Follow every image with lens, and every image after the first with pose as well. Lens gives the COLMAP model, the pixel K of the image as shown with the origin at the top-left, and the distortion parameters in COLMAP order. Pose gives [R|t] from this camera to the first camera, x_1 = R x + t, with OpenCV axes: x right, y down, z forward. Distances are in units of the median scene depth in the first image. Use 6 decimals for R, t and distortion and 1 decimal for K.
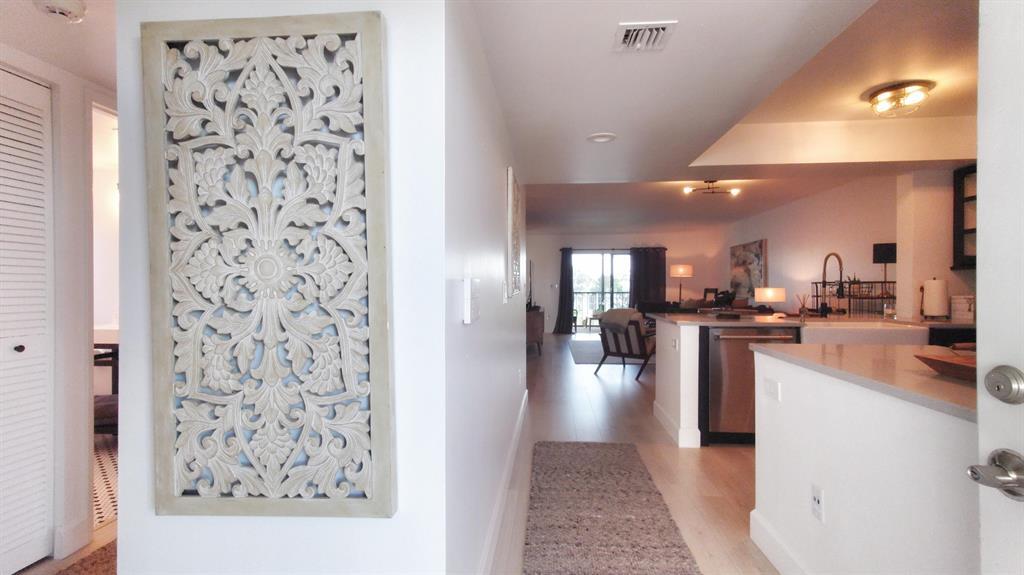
lens RADIAL K [[477.9, 0, 513.2], [0, 477.9, 291.2], [0, 0, 1]] dist [0.013529, 0.000646]
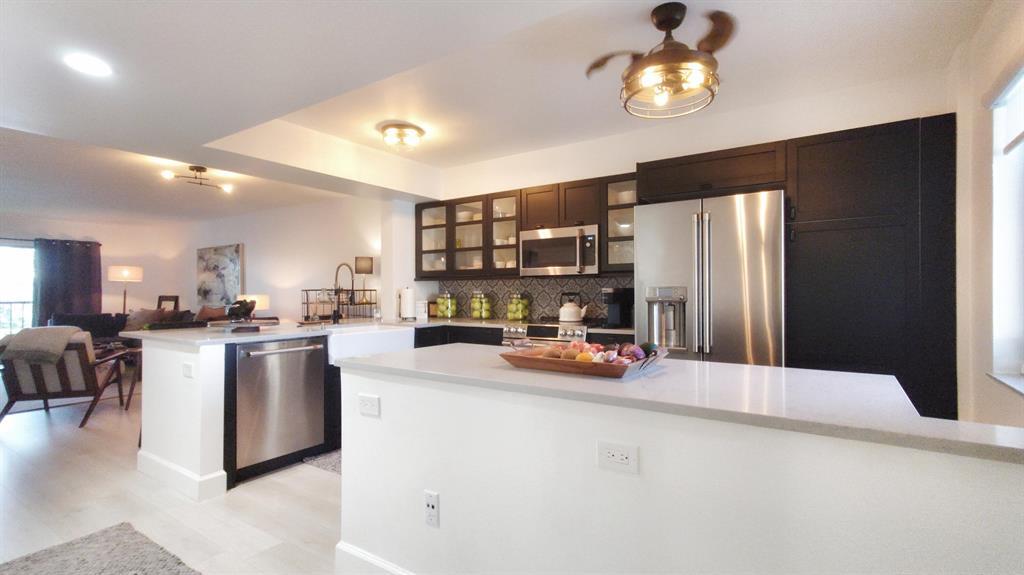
lens RADIAL K [[477.9, 0, 513.2], [0, 477.9, 291.2], [0, 0, 1]] dist [0.013529, 0.000646]
pose [[0.495537, 0.000703, 0.868586, -0.050849], [0.010308, 0.999924, -0.006689, -0.004250], [-0.868525, 0.012268, 0.495493, 0.103379]]
